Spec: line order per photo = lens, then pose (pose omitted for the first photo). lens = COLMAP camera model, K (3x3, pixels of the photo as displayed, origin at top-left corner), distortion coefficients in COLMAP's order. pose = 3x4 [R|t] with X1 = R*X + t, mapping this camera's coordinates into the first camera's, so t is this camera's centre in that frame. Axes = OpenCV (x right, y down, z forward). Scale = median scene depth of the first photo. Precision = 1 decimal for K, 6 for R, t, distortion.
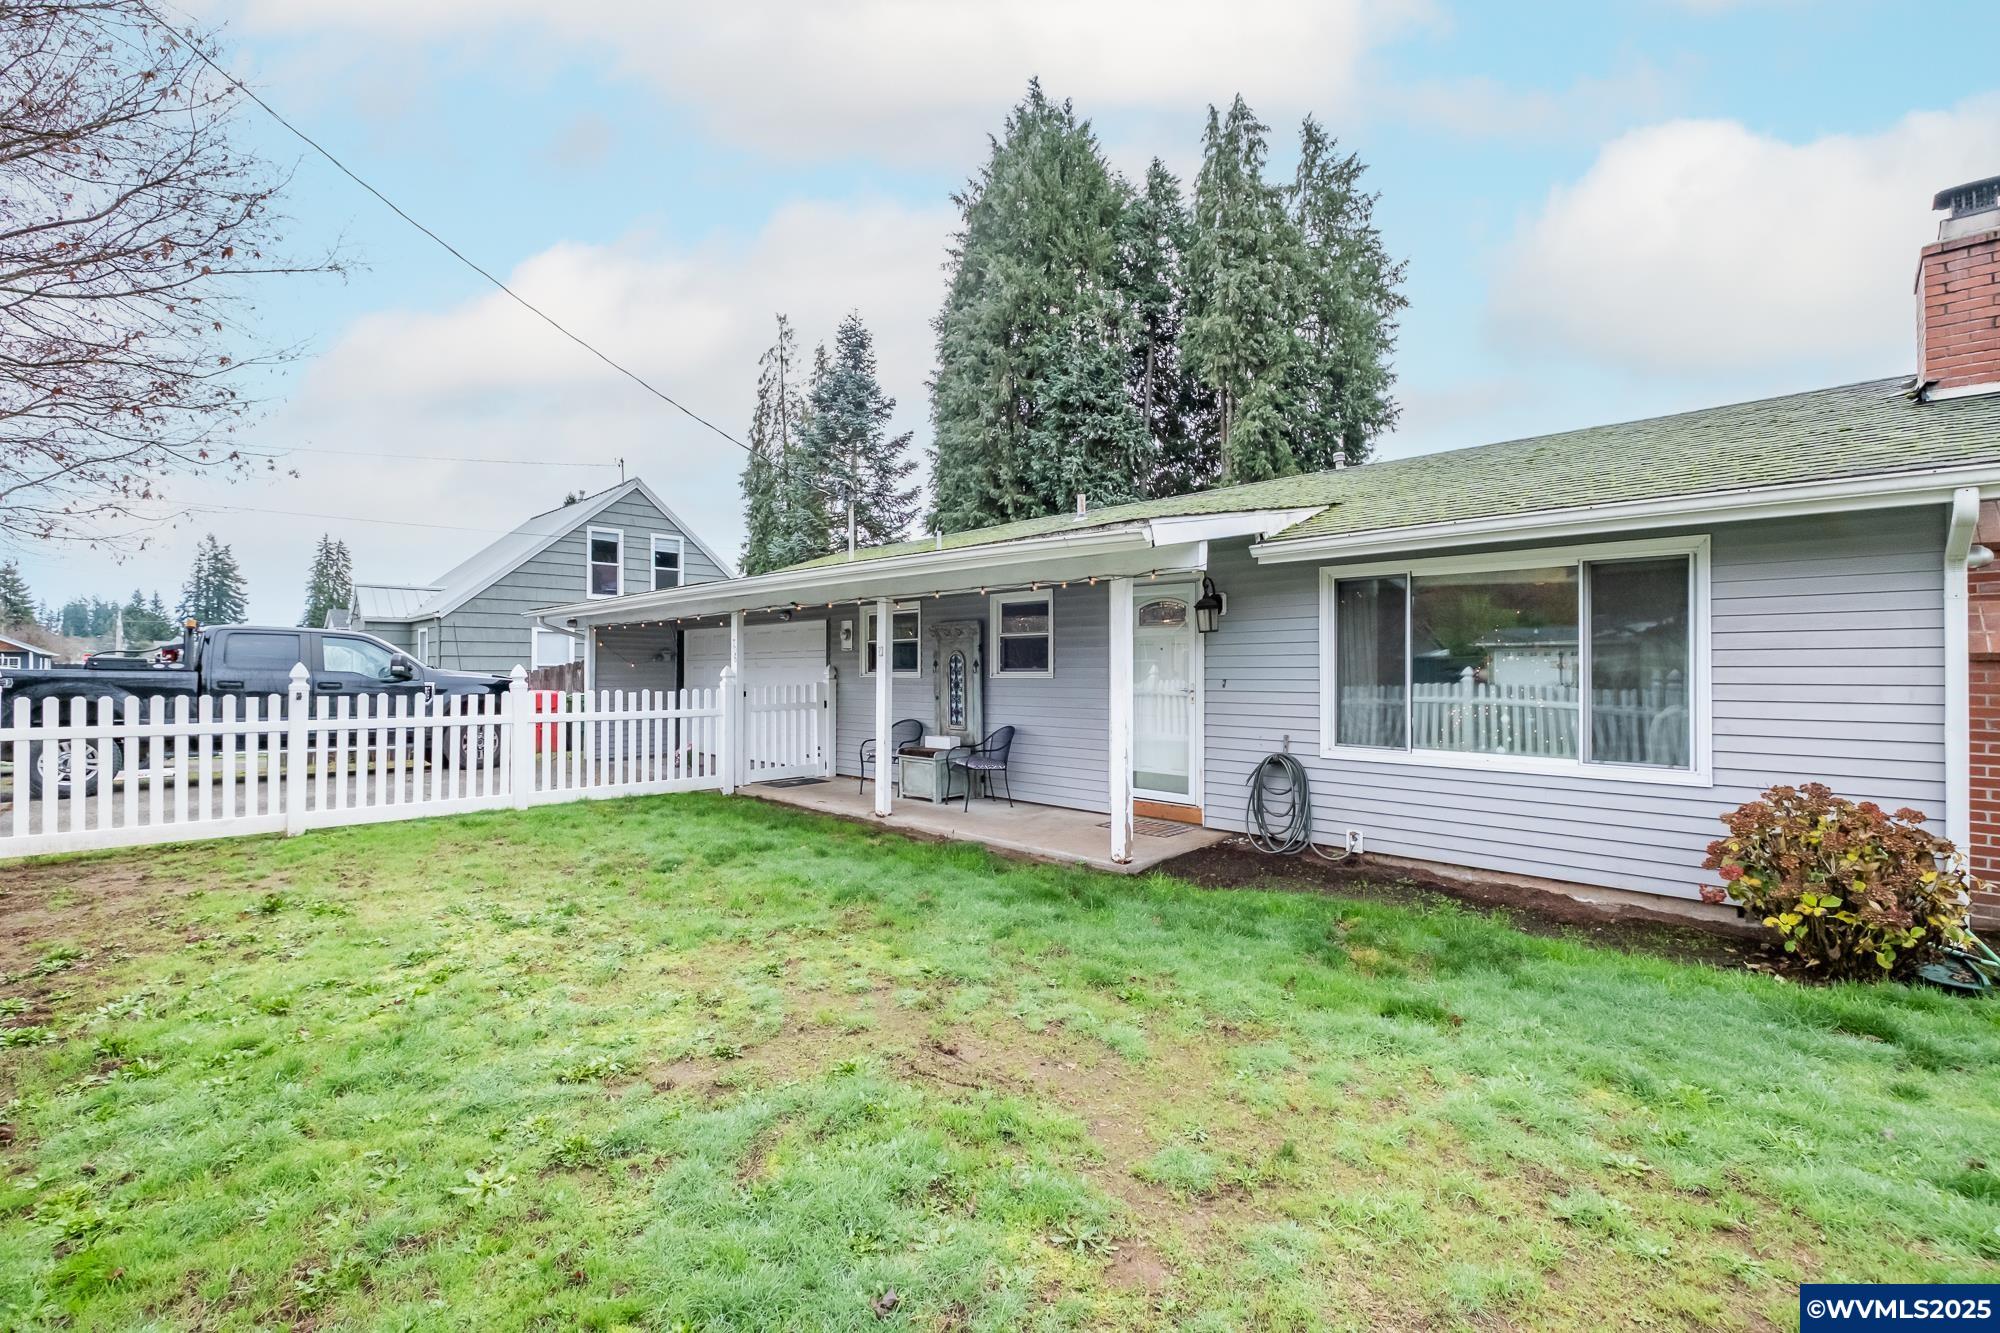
lens RADIAL K [[877.5, 0, 1000.0], [0, 877.5, 666.5], [0, 0, 1]] dist [-0.000825, -0.000021]
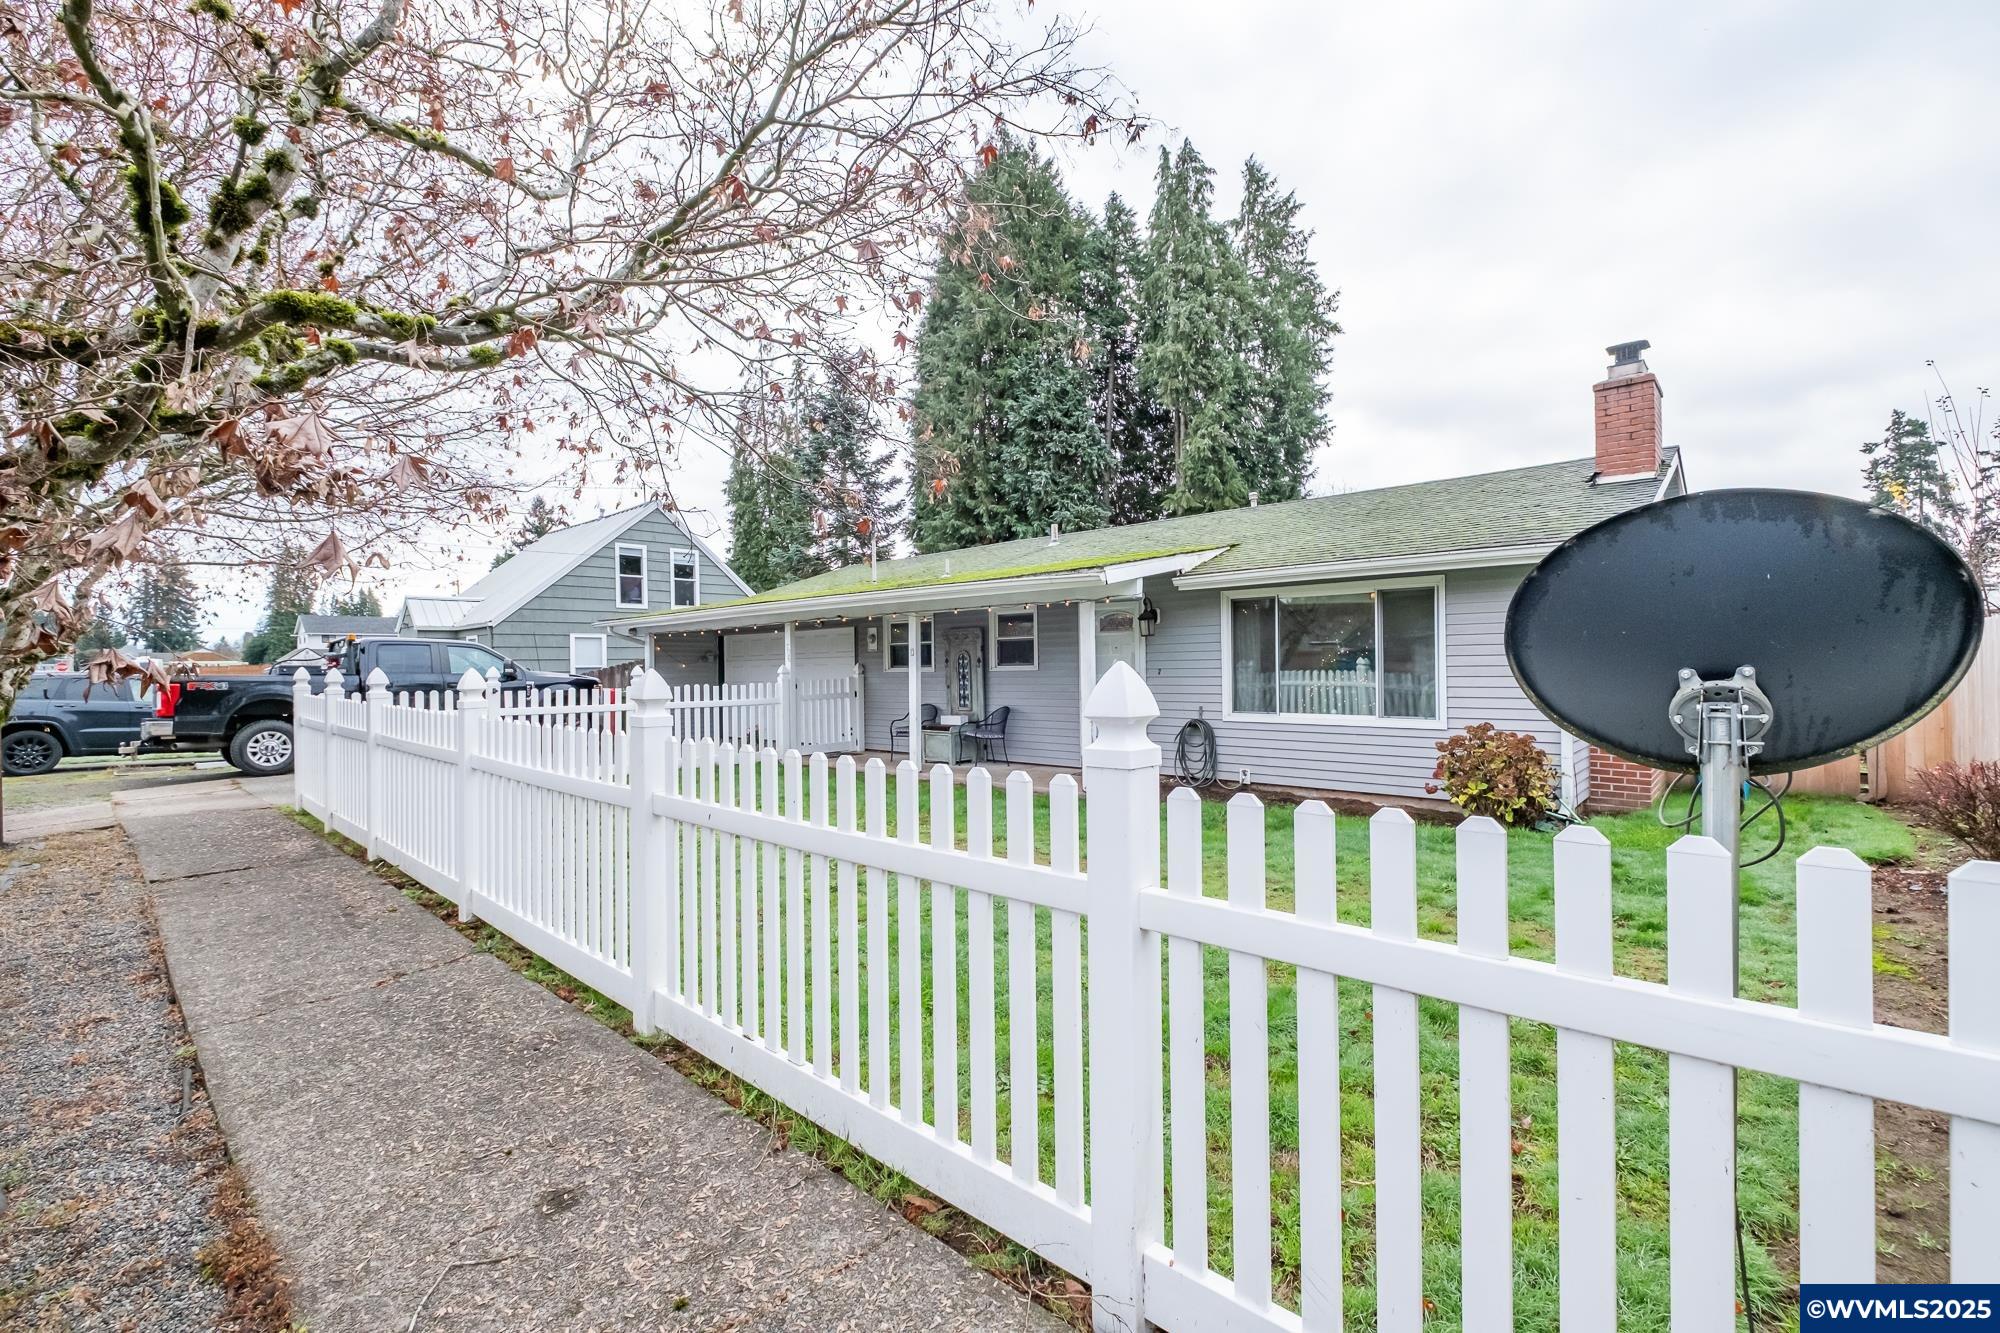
lens RADIAL K [[874.5, 0, 1017.5], [0, 874.5, 662.8], [0, 0, 1]] dist [0.003602, -0.007538]
pose [[0.998315, -0.014237, 0.056247, -0.012343], [0.014180, 0.999898, 0.001408, -0.000129], [-0.056262, -0.000608, 0.998416, -0.091464]]
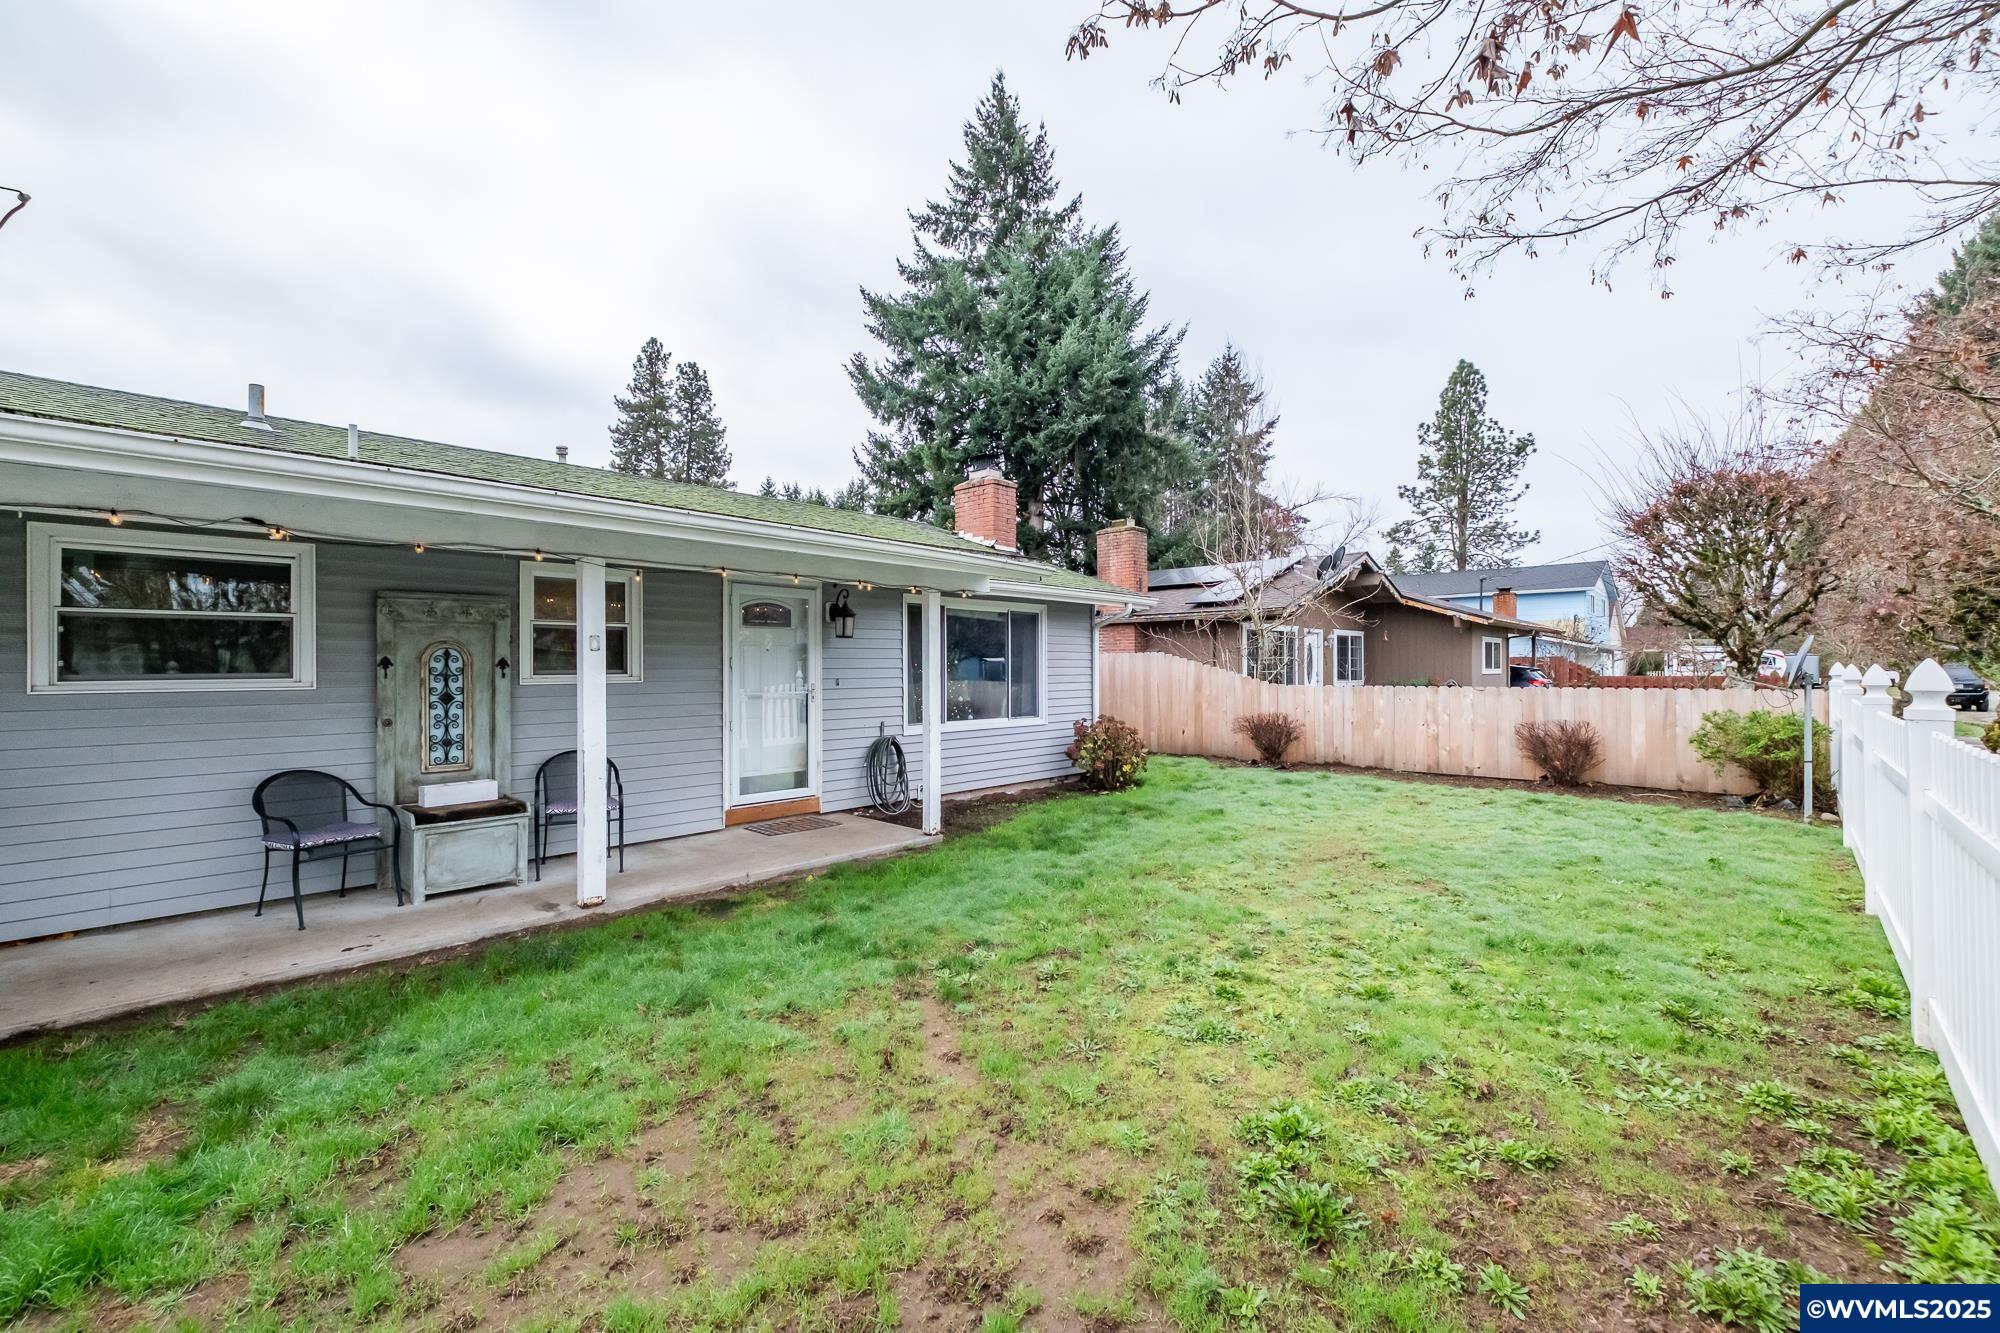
lens RADIAL K [[874.5, 0, 1017.5], [0, 874.5, 662.8], [0, 0, 1]] dist [0.003602, -0.007538]
pose [[-0.084064, 0.008197, 0.996427, -0.199696], [0.004865, 0.999958, -0.007815, 0.001050], [-0.996448, 0.004190, -0.084100, 0.191847]]
